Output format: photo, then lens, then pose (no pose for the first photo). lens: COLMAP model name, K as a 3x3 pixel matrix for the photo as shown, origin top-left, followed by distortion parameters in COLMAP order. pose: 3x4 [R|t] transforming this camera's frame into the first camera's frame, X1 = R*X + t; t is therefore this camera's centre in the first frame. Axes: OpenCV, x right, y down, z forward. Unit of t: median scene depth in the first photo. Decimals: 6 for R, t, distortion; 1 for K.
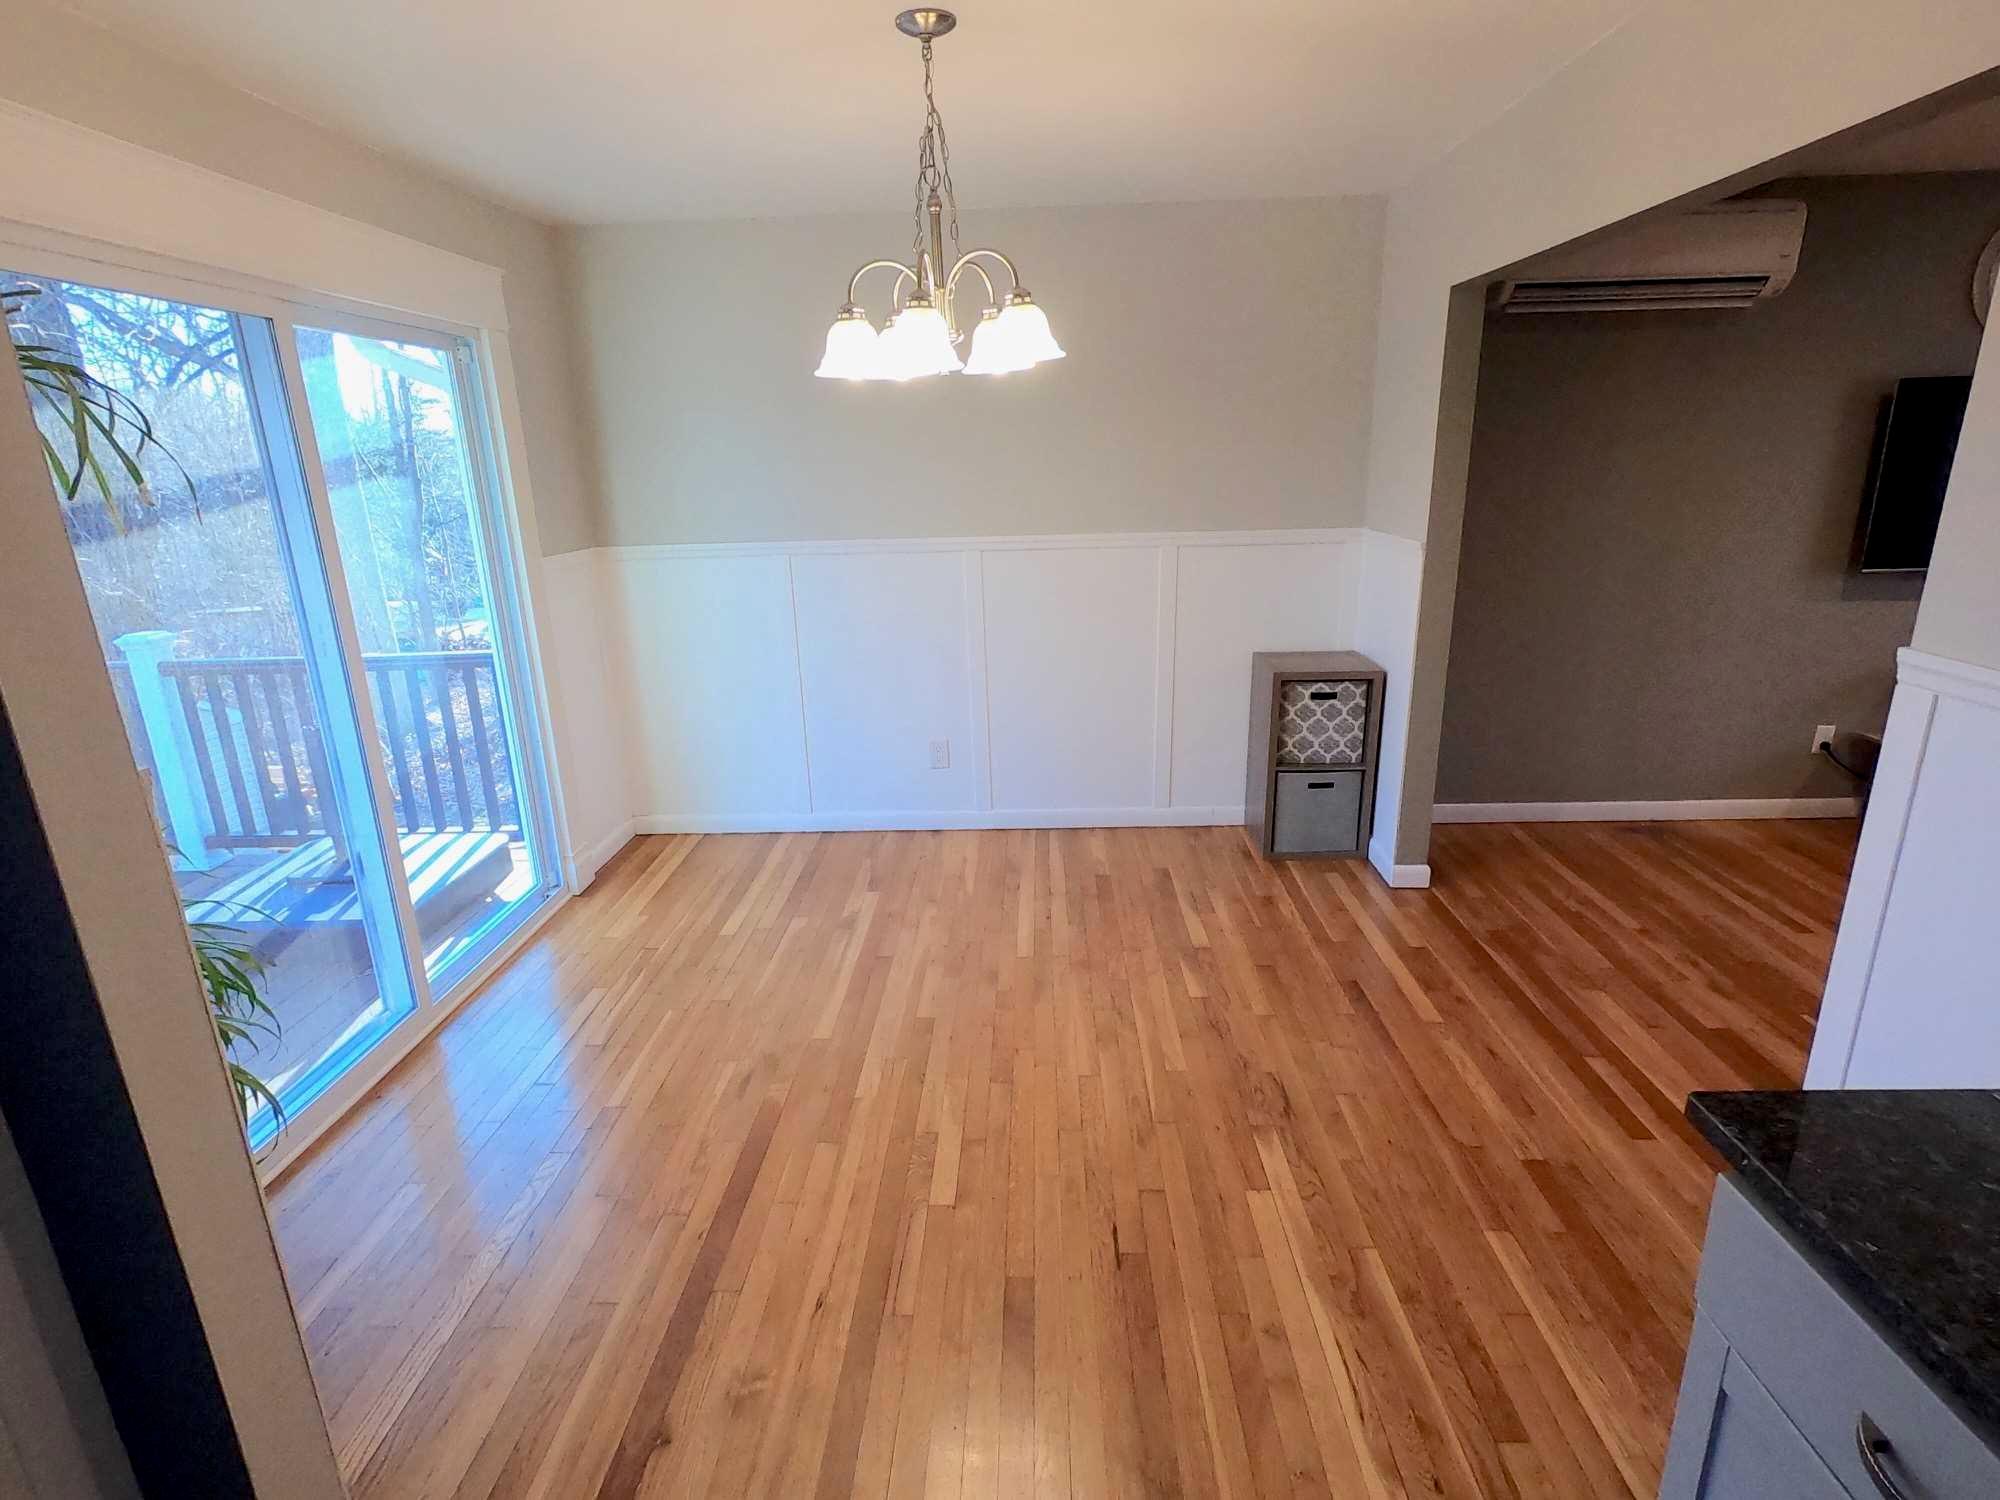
lens RADIAL K [[989.9, 0, 993.7], [0, 989.9, 747.7], [0, 0, 1]] dist [0.003824, 0.000712]
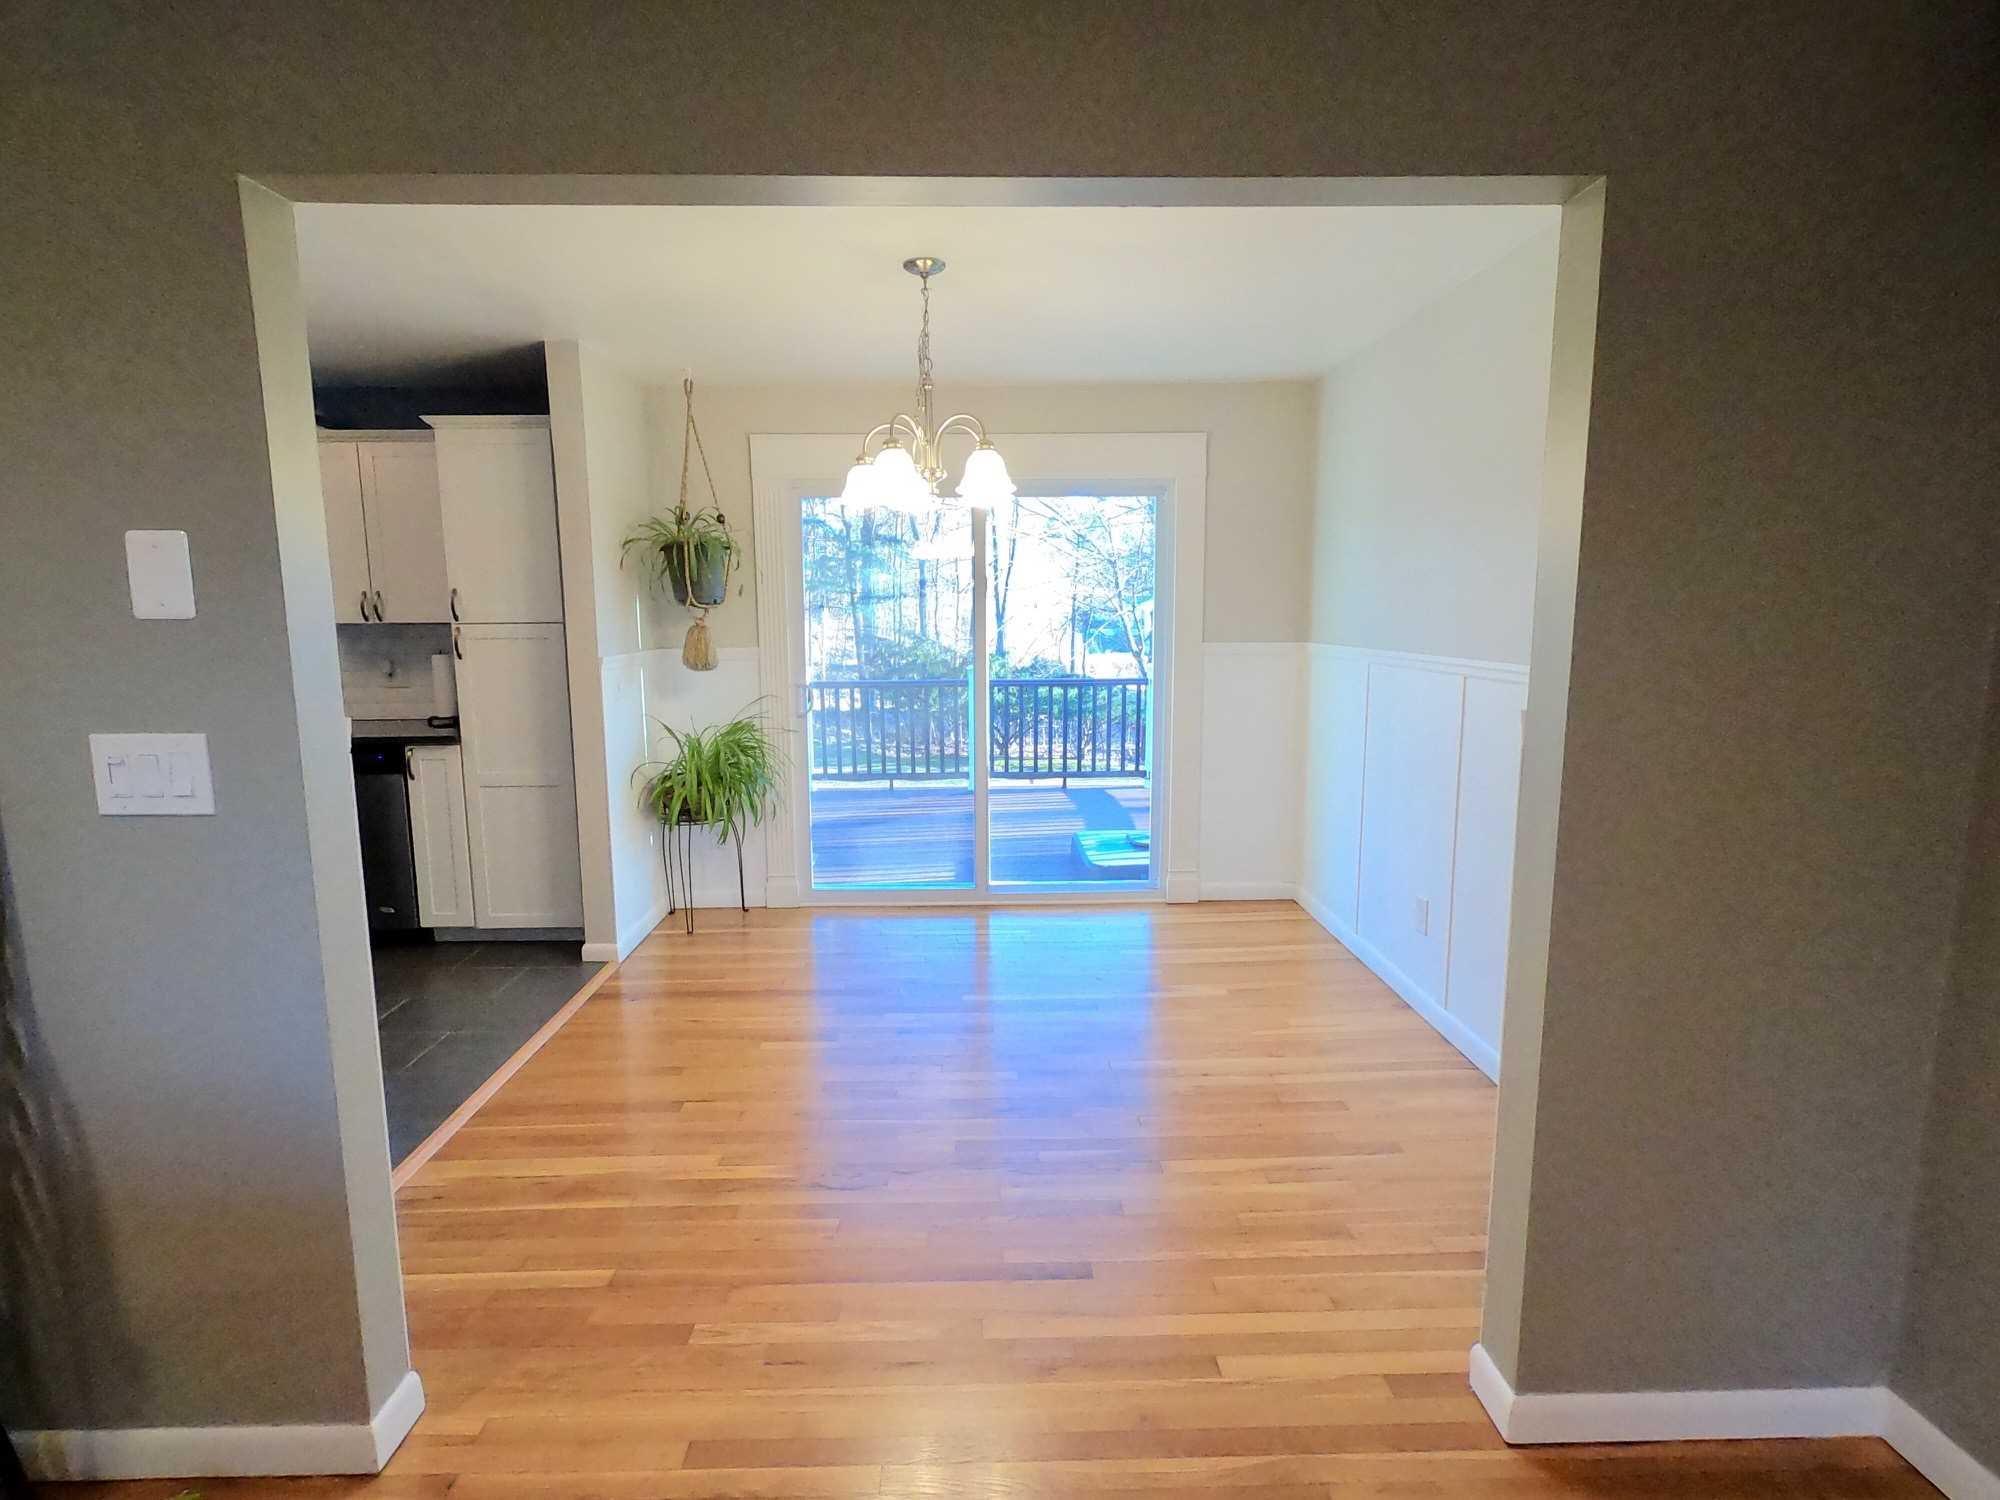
lens RADIAL K [[989.9, 0, 1003.6], [0, 989.9, 736.4], [0, 0, 1]] dist [0.003824, 0.000712]
pose [[0.076193, 0.157689, -0.984545, 0.902012], [-0.277303, 0.951812, 0.130986, -0.188364], [0.957757, 0.263037, 0.116249, 0.684838]]
